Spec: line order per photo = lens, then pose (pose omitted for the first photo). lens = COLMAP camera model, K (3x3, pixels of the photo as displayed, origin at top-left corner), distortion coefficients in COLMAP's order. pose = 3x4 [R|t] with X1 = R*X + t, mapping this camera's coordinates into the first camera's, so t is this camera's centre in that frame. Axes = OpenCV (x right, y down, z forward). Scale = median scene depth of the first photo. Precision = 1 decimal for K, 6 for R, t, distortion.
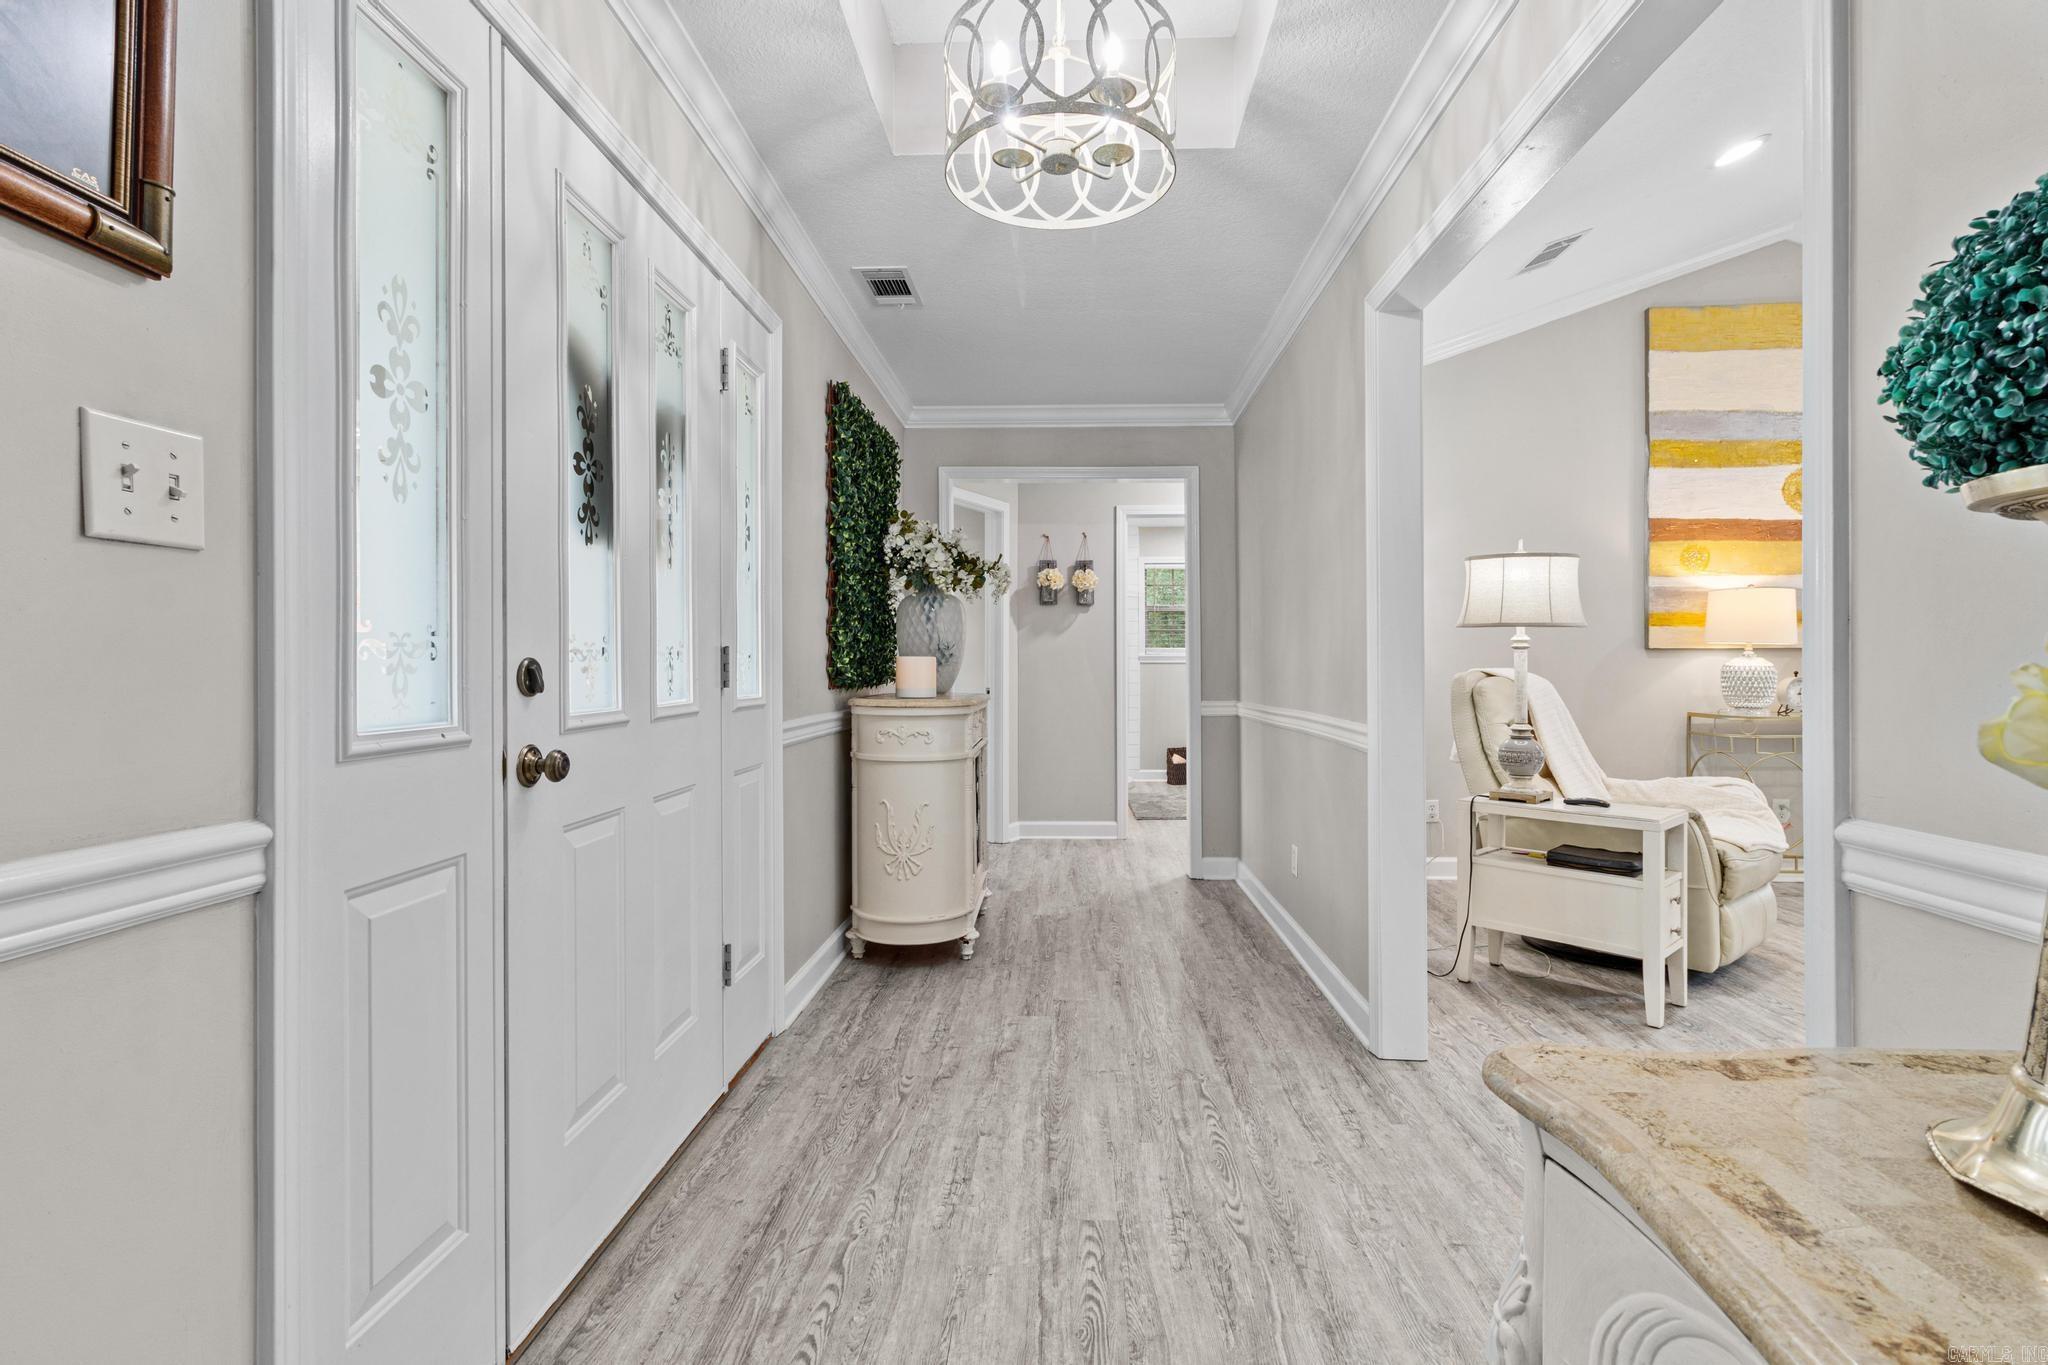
lens RADIAL K [[945.7, 0, 1026.6], [0, 945.7, 665.0], [0, 0, 1]] dist [0.001416, 0.001785]
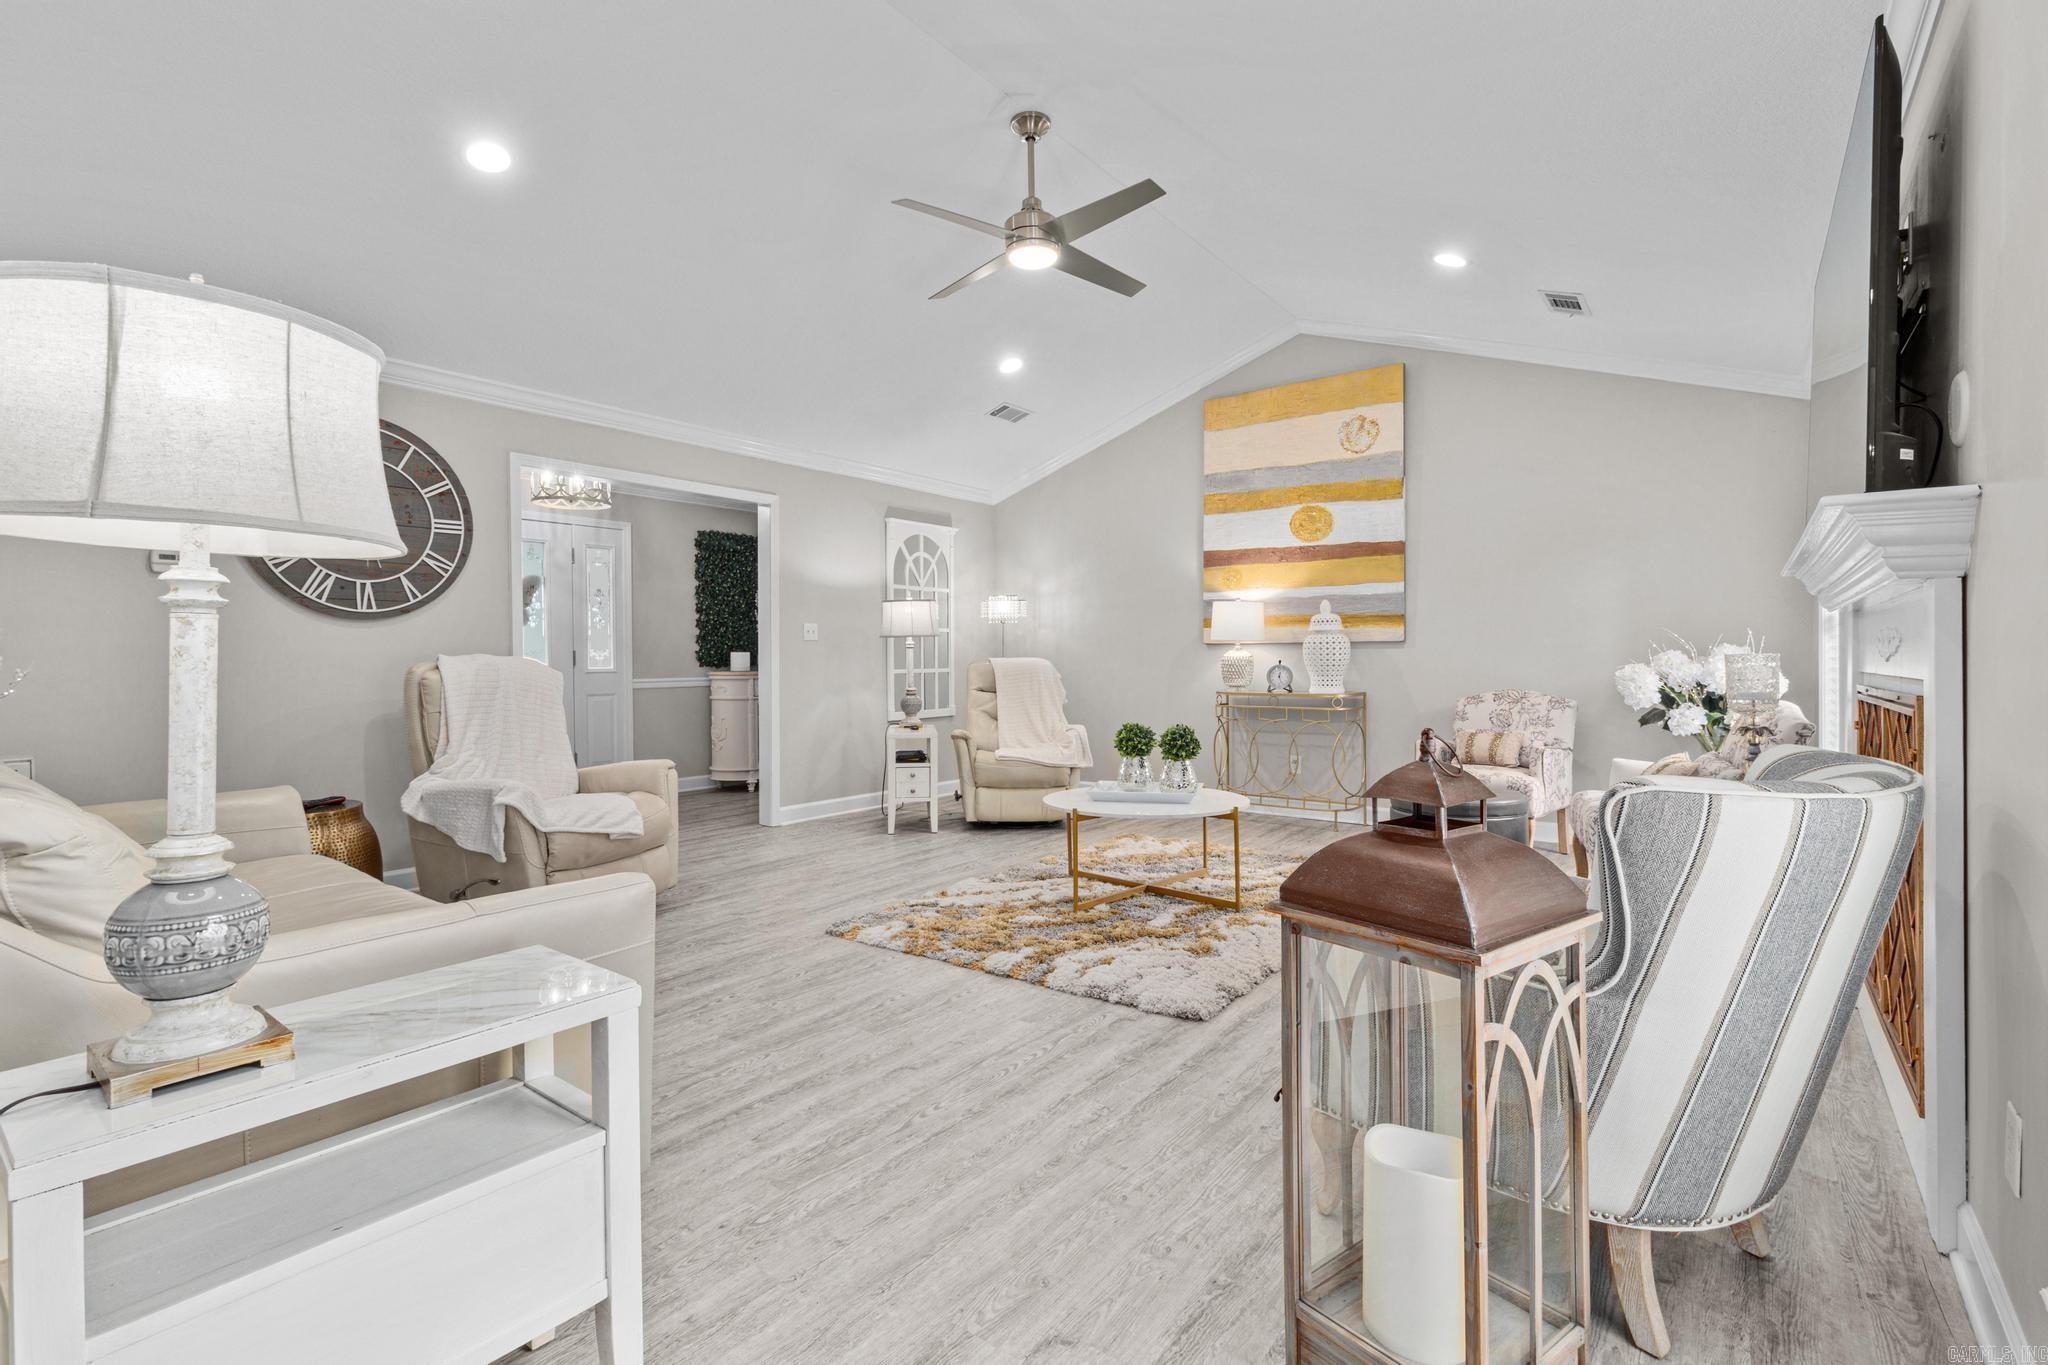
lens RADIAL K [[945.7, 0, 1031.9], [0, 945.7, 665.3], [0, 0, 1]] dist [0.001416, 0.001785]
pose [[0.826640, 0.006342, -0.562696, 1.247790], [0.001272, 0.999913, 0.013140, -0.004248], [0.562730, -0.011578, 0.826560, -0.309728]]
